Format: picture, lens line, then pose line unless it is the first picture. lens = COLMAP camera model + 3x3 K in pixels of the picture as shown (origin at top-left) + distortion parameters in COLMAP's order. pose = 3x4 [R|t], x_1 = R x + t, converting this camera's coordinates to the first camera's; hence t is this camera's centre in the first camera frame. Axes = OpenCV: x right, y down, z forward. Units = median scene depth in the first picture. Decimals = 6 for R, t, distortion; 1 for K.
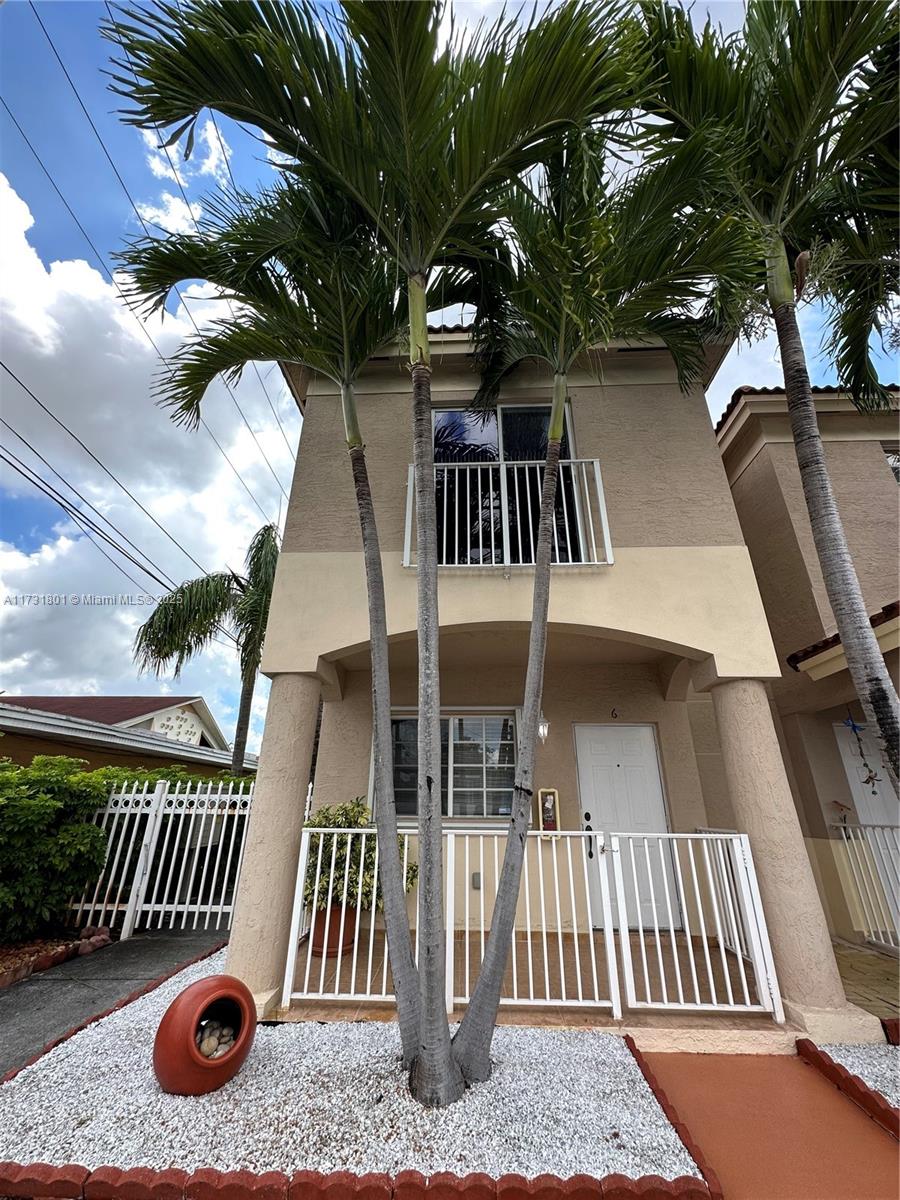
lens RADIAL K [[480.4, 0, 453.8], [0, 480.4, 601.3], [0, 0, 1]] dist [-0.003100, 0.000571]
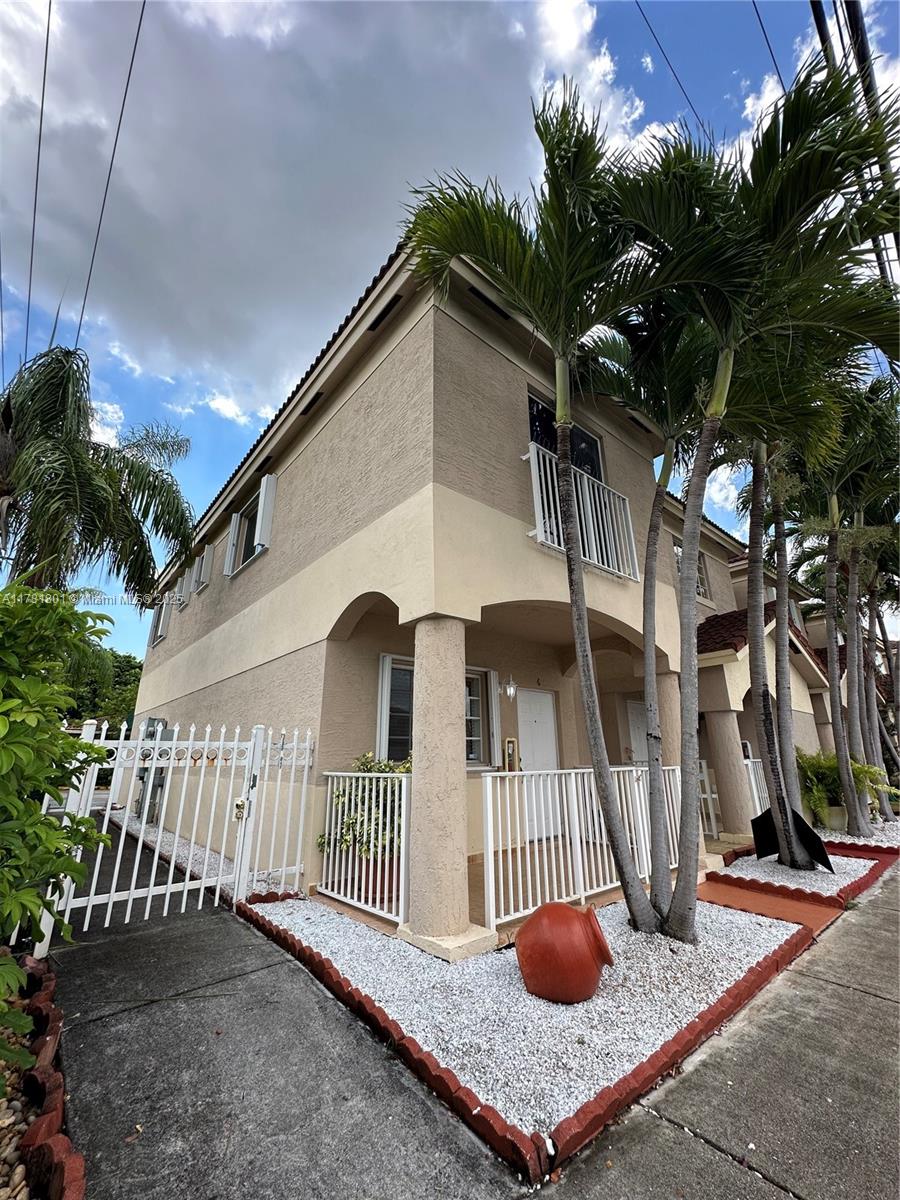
lens RADIAL K [[480.4, 0, 453.8], [0, 480.4, 601.3], [0, 0, 1]] dist [-0.003100, 0.000571]
pose [[0.730178, 0.195312, 0.654746, -0.981104], [-0.256167, 0.966629, -0.002668, 0.119925], [-0.633418, -0.165776, 0.755844, 0.286678]]
